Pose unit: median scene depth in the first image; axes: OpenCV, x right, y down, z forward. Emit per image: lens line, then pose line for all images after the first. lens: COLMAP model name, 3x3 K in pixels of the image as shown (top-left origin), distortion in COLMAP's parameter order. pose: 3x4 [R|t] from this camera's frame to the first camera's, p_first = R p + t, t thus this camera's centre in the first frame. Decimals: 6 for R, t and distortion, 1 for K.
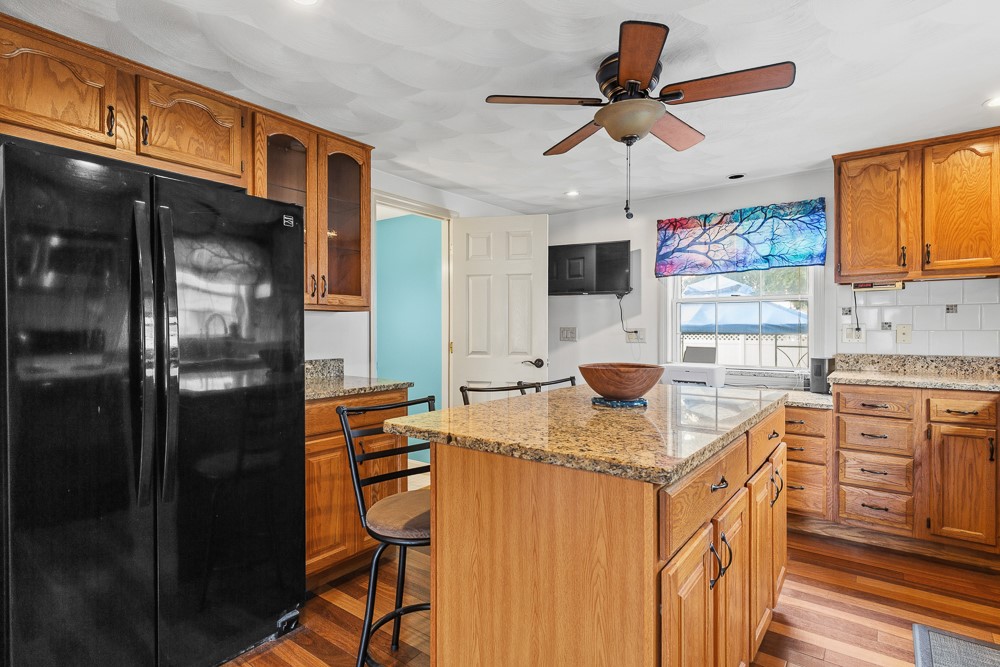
lens RADIAL K [[509.6, 0, 533.9], [0, 509.6, 330.9], [0, 0, 1]] dist [0.003981, 0.000535]
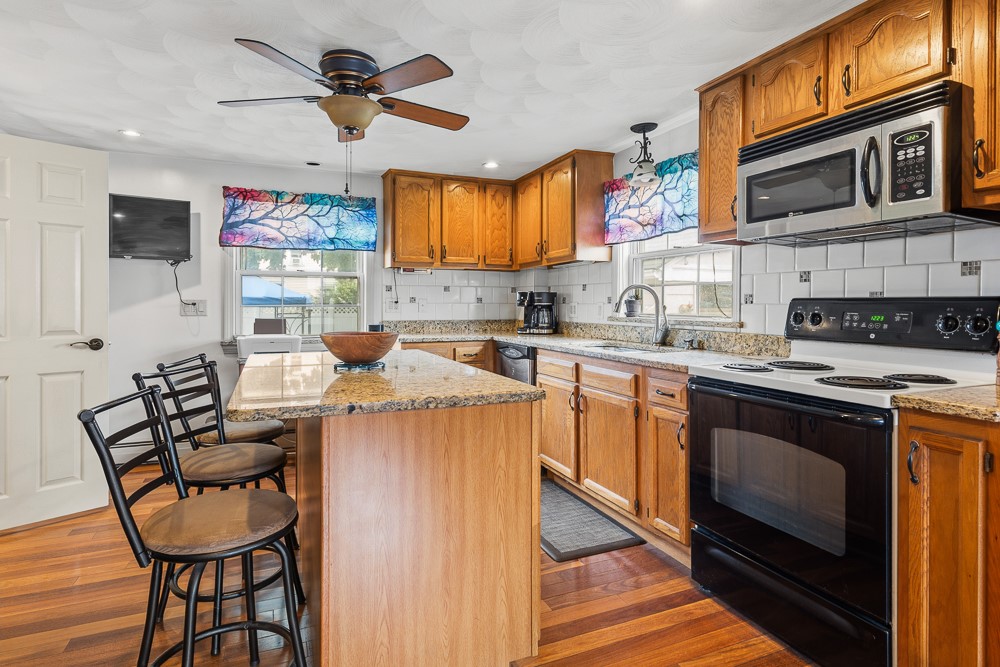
lens RADIAL K [[505.4, 0, 488.2], [0, 505.4, 306.7], [0, 0, 1]] dist [0.003051, 0.000234]
pose [[0.529401, -0.001744, 0.848370, -0.361786], [-0.003134, 0.999987, 0.004011, 0.002588], [-0.848366, -0.004782, 0.529389, 0.100622]]
